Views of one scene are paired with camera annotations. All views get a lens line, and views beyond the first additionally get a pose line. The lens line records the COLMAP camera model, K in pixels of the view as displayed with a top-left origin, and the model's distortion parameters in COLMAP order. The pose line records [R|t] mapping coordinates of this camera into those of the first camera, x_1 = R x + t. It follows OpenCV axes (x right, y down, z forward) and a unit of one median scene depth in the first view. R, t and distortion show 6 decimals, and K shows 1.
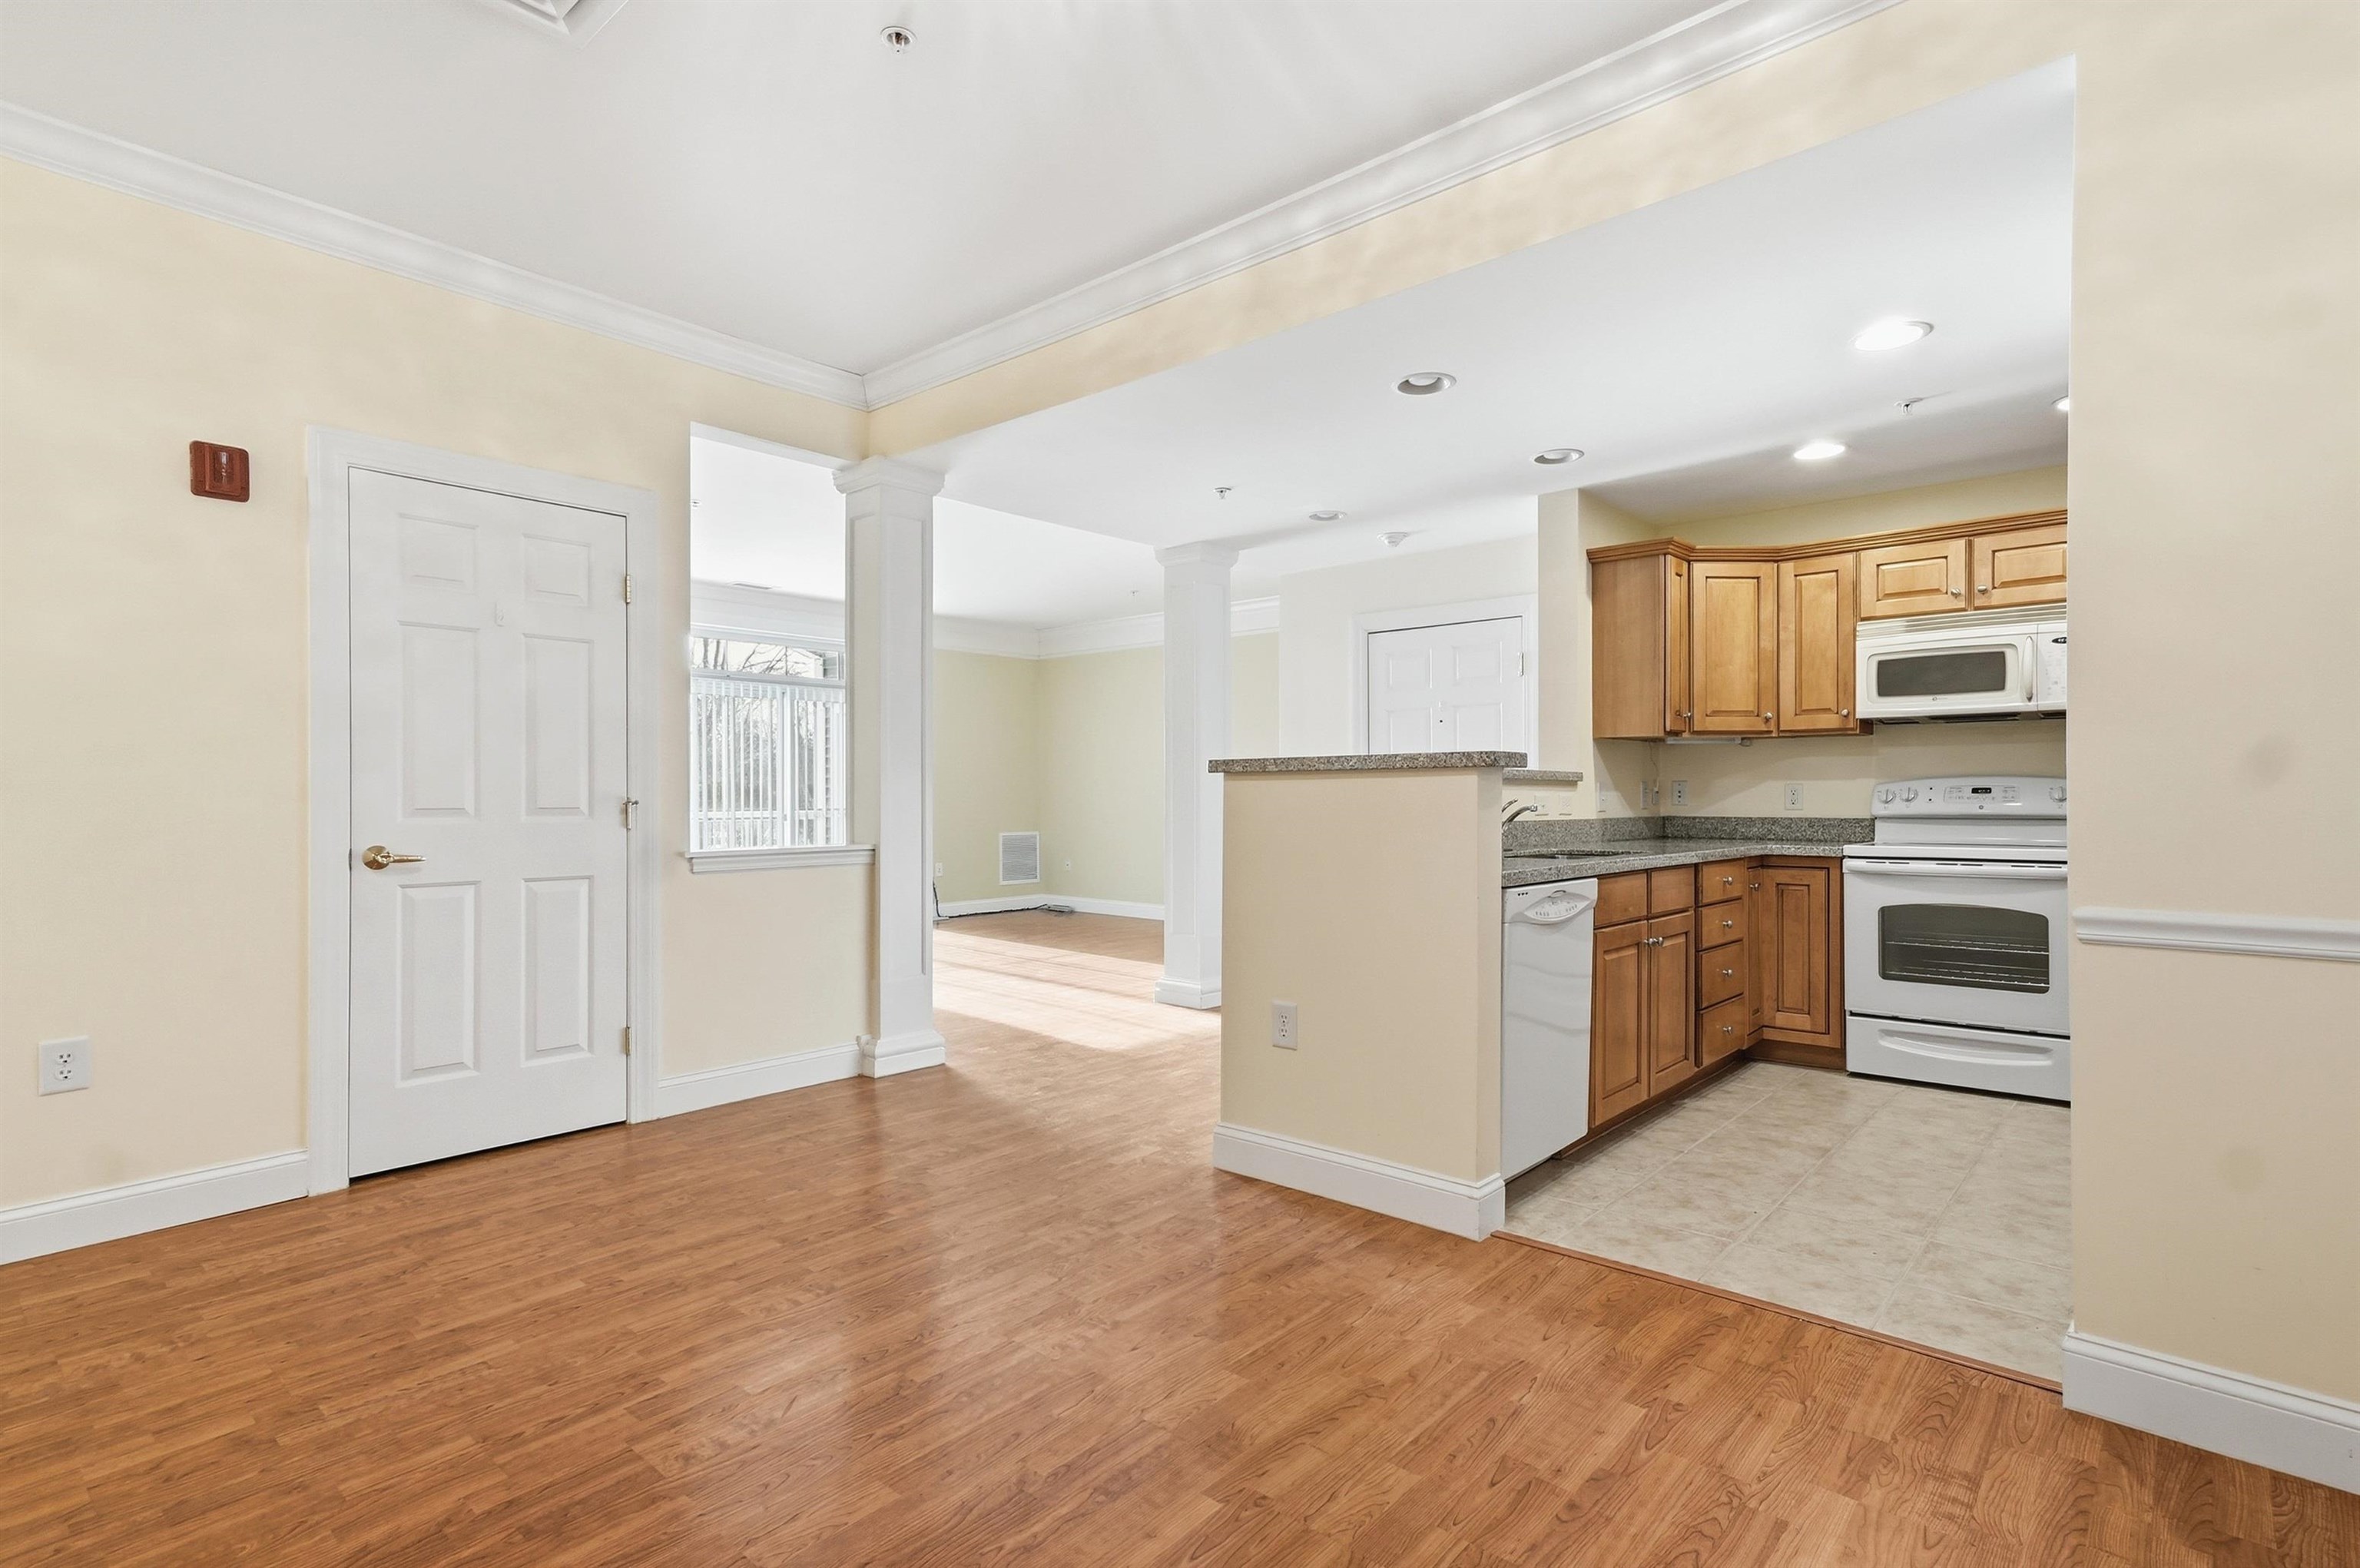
lens RADIAL K [[1152.9, 0, 1190.7], [0, 1152.9, 801.3], [0, 0, 1]] dist [0.015196, 0.011037]
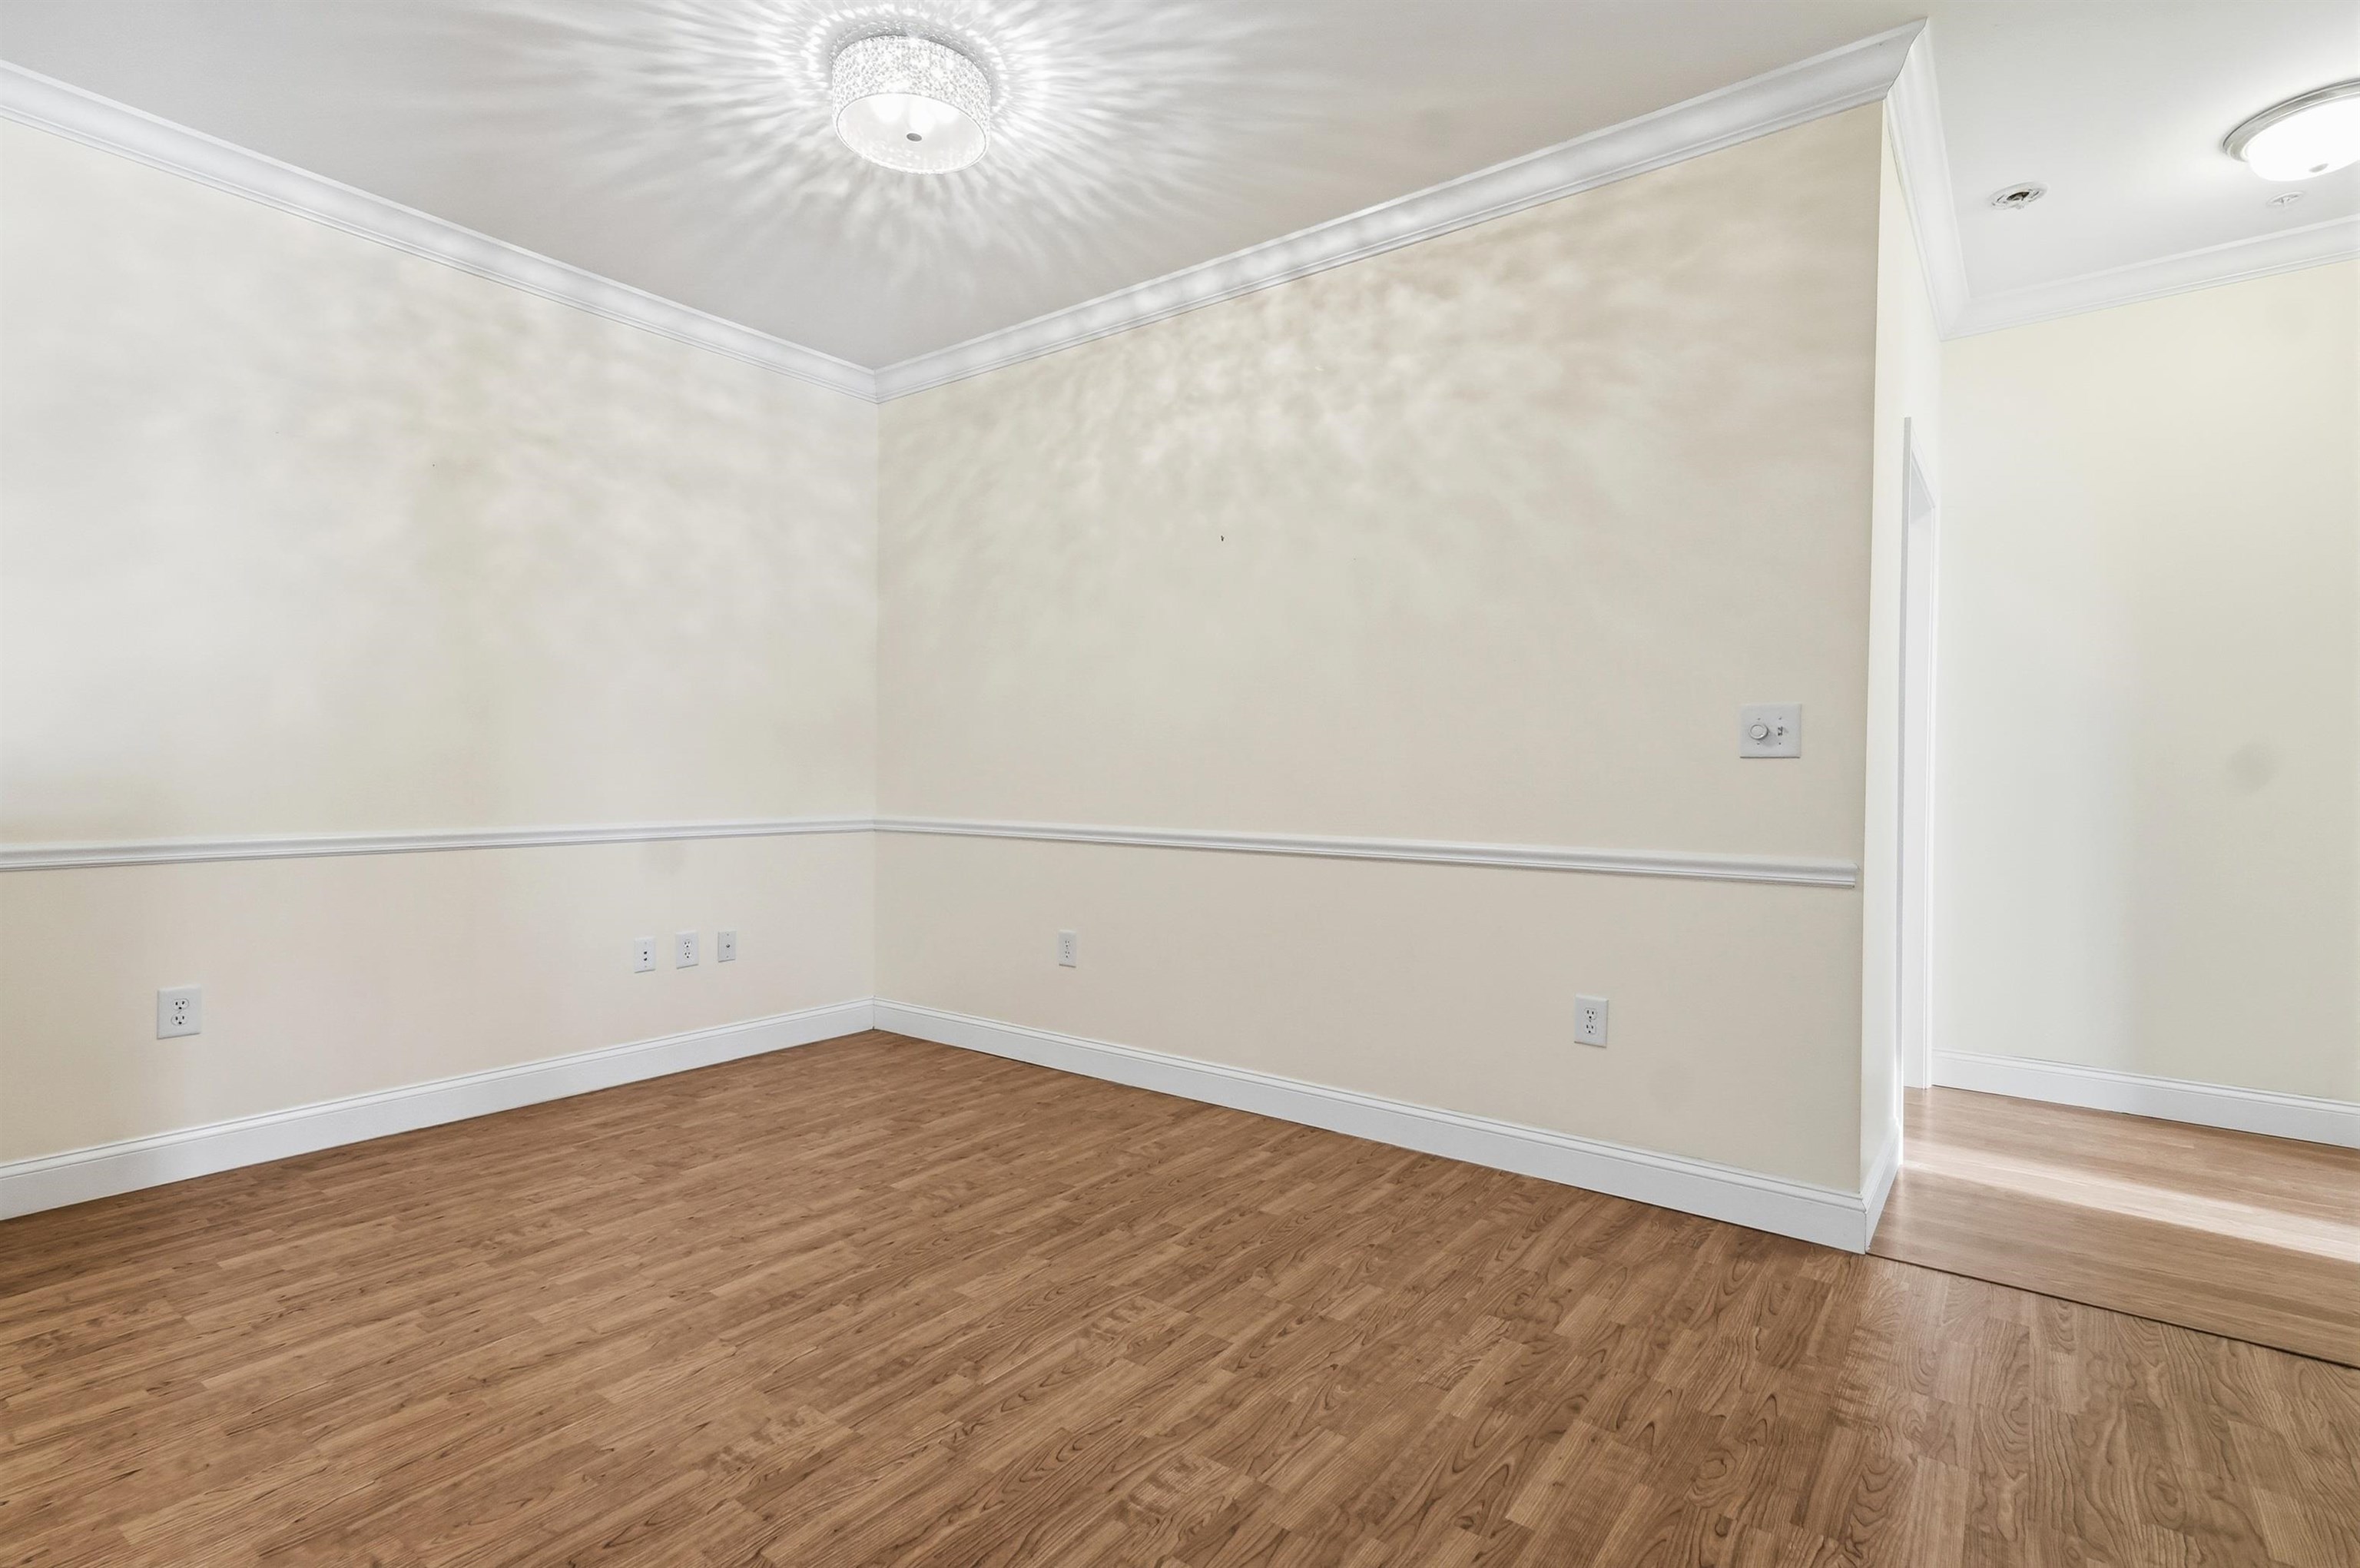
lens RADIAL K [[1152.9, 0, 1185.3], [0, 1152.9, 773.3], [0, 0, 1]] dist [0.015196, 0.011037]
pose [[-0.997650, -0.003093, -0.068448, -0.172538], [-0.003458, 0.999980, 0.005209, -0.001151], [0.068431, 0.005434, -0.997641, 0.954445]]
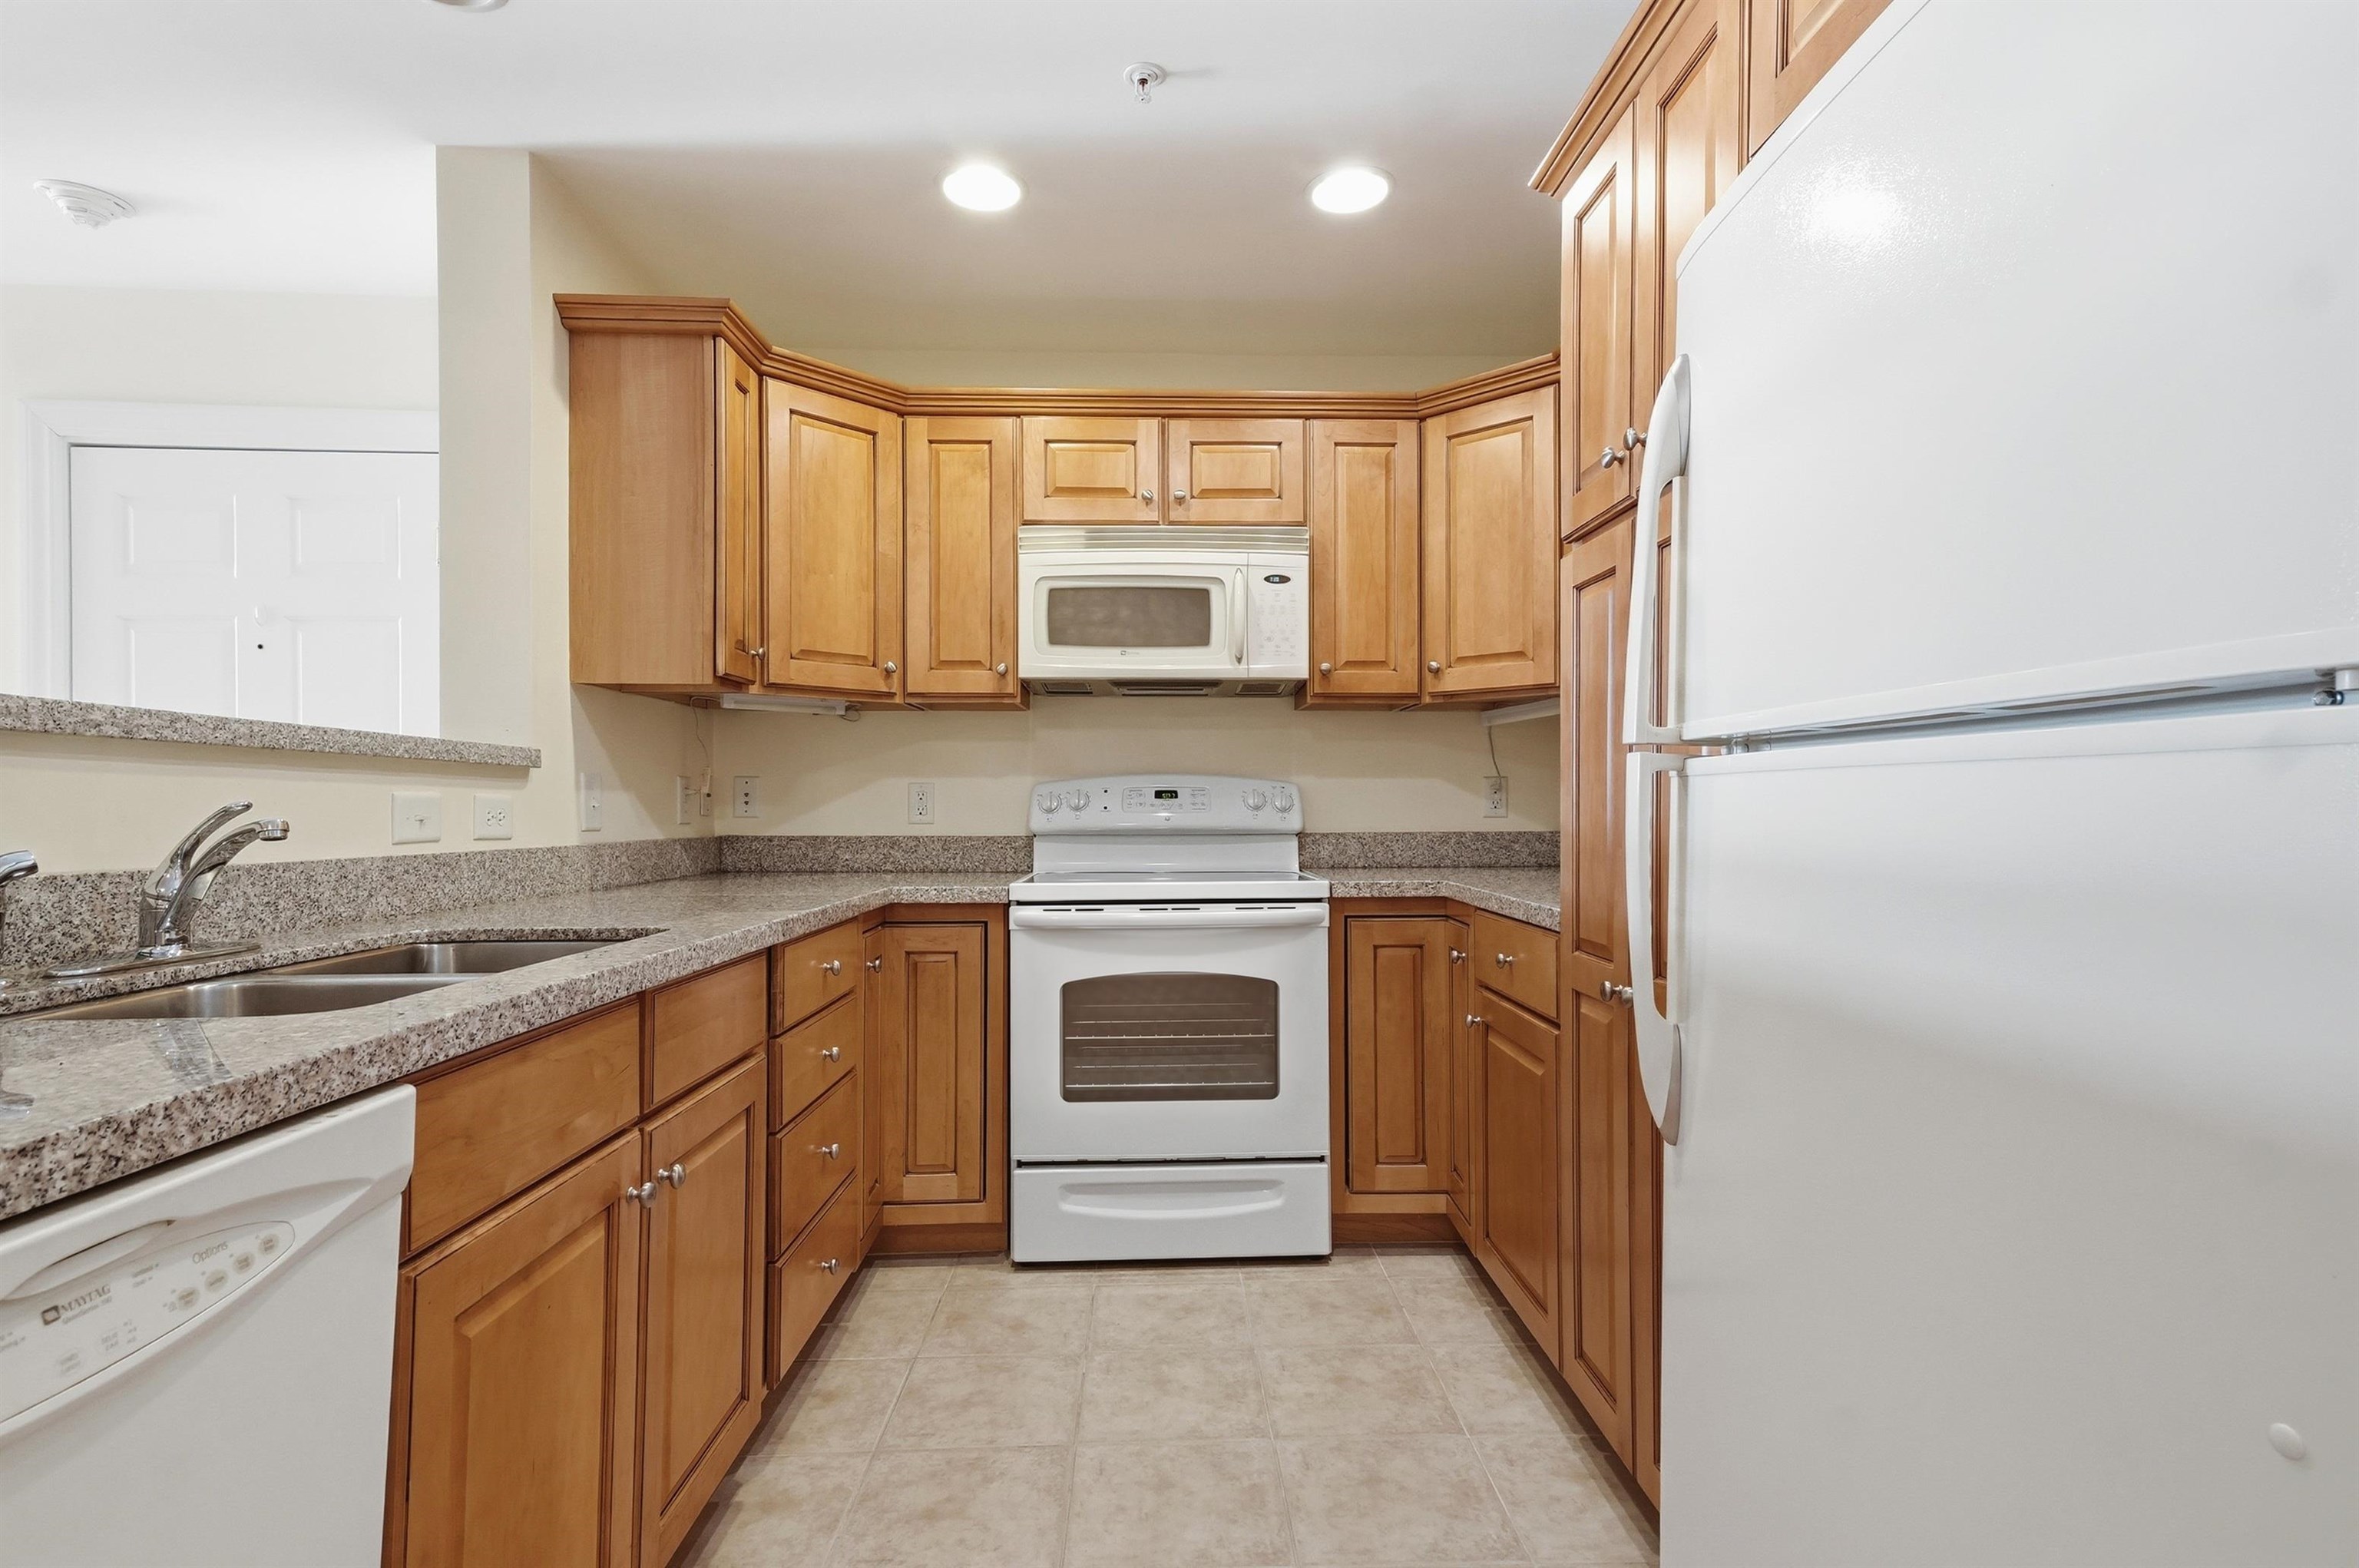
lens RADIAL K [[1152.4, 0, 1175.2], [0, 1152.4, 798.6], [0, 0, 1]] dist [0.015196, 0.011037]
pose [[0.738939, 0.006534, 0.673741, 0.229856], [0.001130, 0.999940, -0.010937, 0.000980], [-0.673772, 0.008843, 0.738887, 0.513540]]
